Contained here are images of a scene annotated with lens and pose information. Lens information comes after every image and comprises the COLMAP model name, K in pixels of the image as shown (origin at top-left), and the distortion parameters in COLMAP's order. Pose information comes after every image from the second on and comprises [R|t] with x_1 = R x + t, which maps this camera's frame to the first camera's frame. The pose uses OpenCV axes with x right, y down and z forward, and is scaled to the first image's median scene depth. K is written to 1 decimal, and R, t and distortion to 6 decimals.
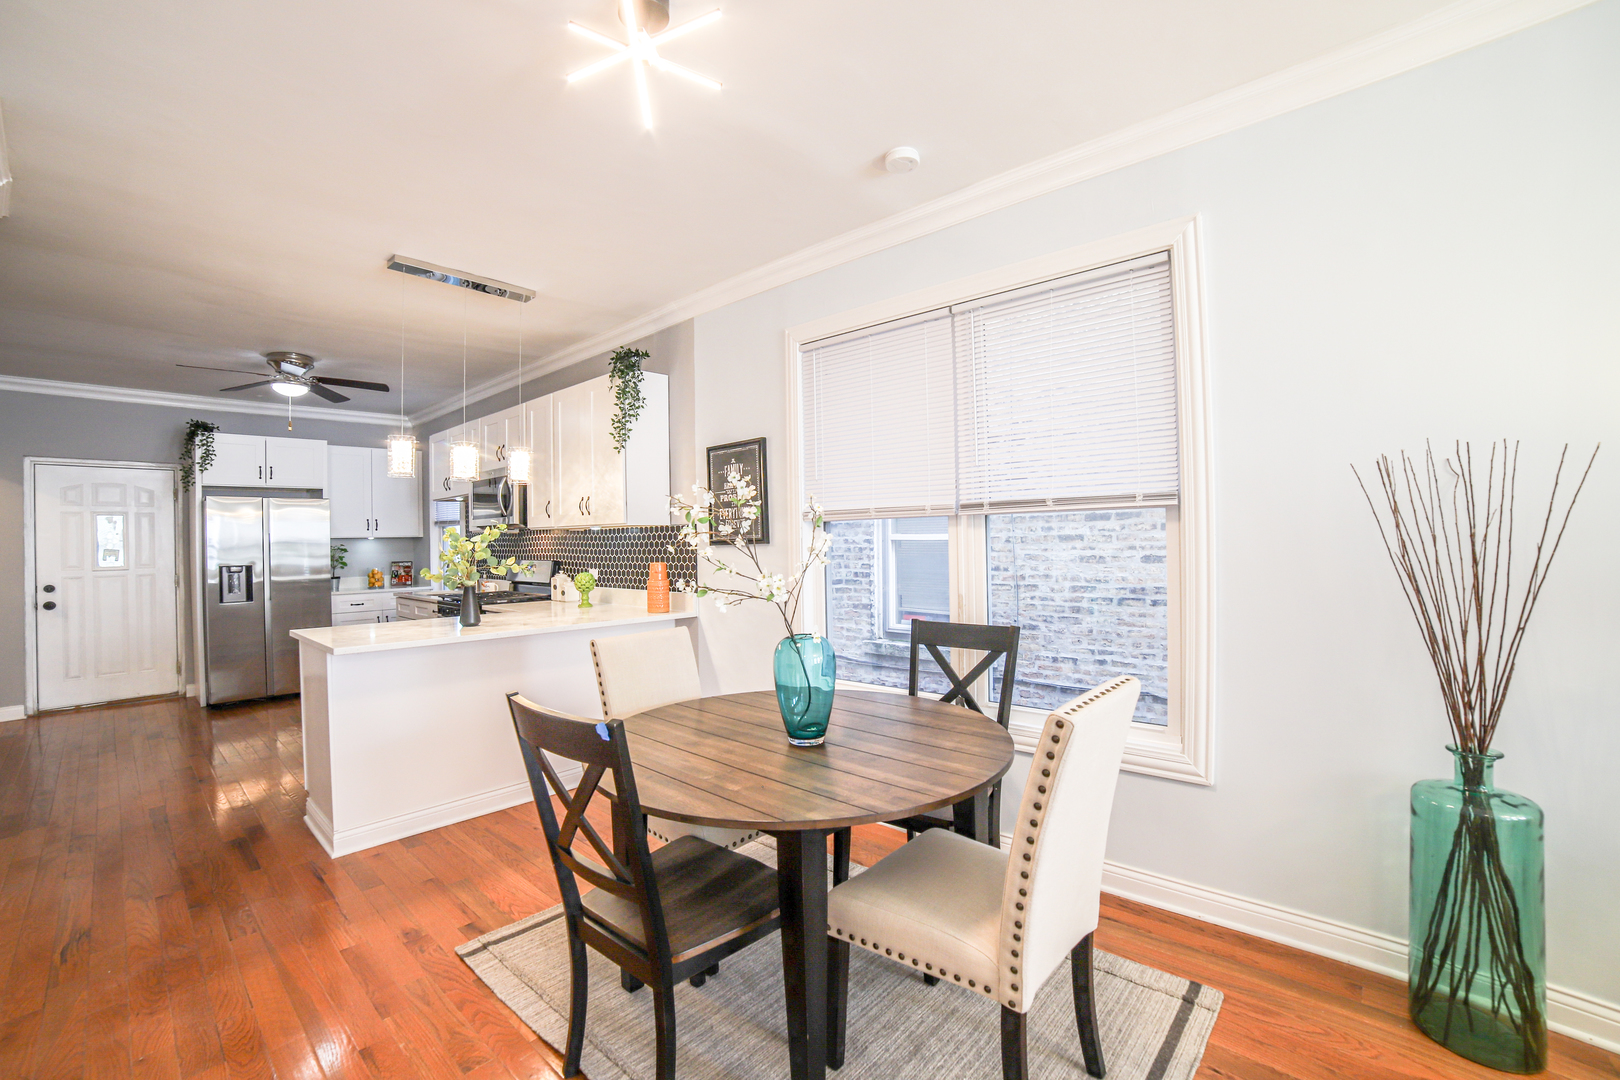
lens RADIAL K [[676.2, 0, 811.1], [0, 676.2, 536.9], [0, 0, 1]] dist [-0.108508, 0.036092]
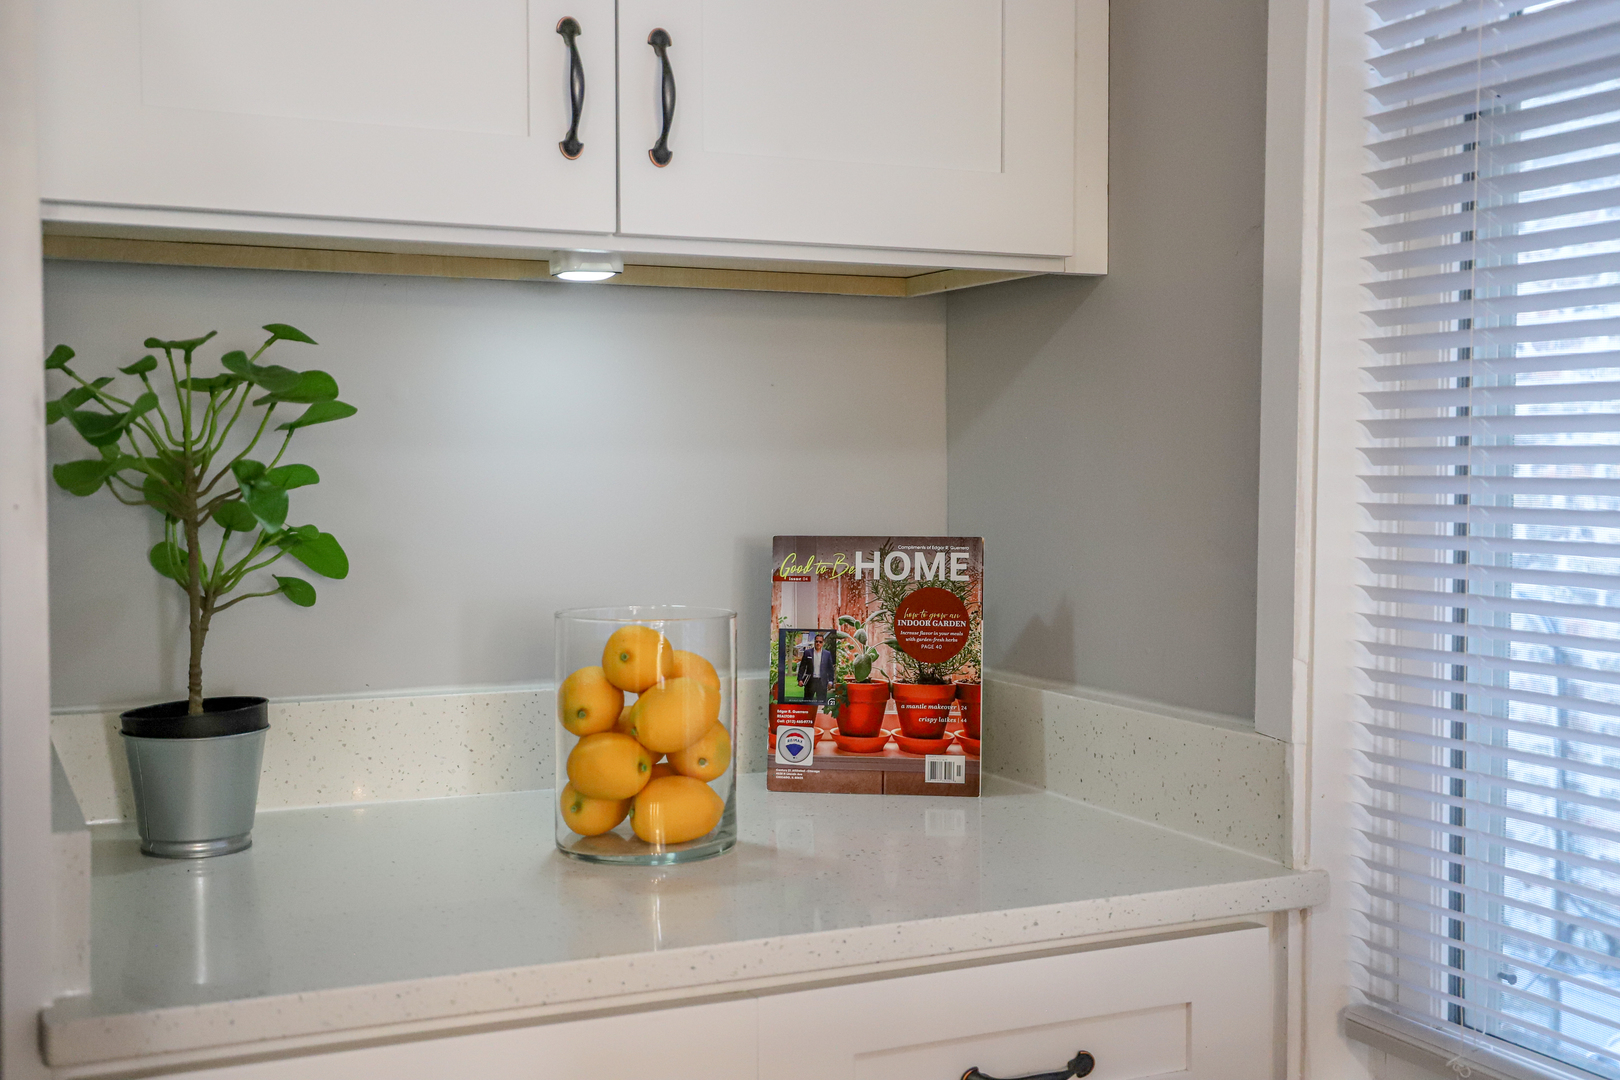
lens RADIAL K [[1845.9, 0, 810.0], [0, 1845.9, 540.0], [0, 0, 1]] dist [0.005176, 0.001402]
pose [[0.916371, 0.034864, -0.398808, -0.771145], [-0.016726, 0.998665, 0.048871, 0.036395], [0.399980, -0.038114, 0.915731, 1.092776]]
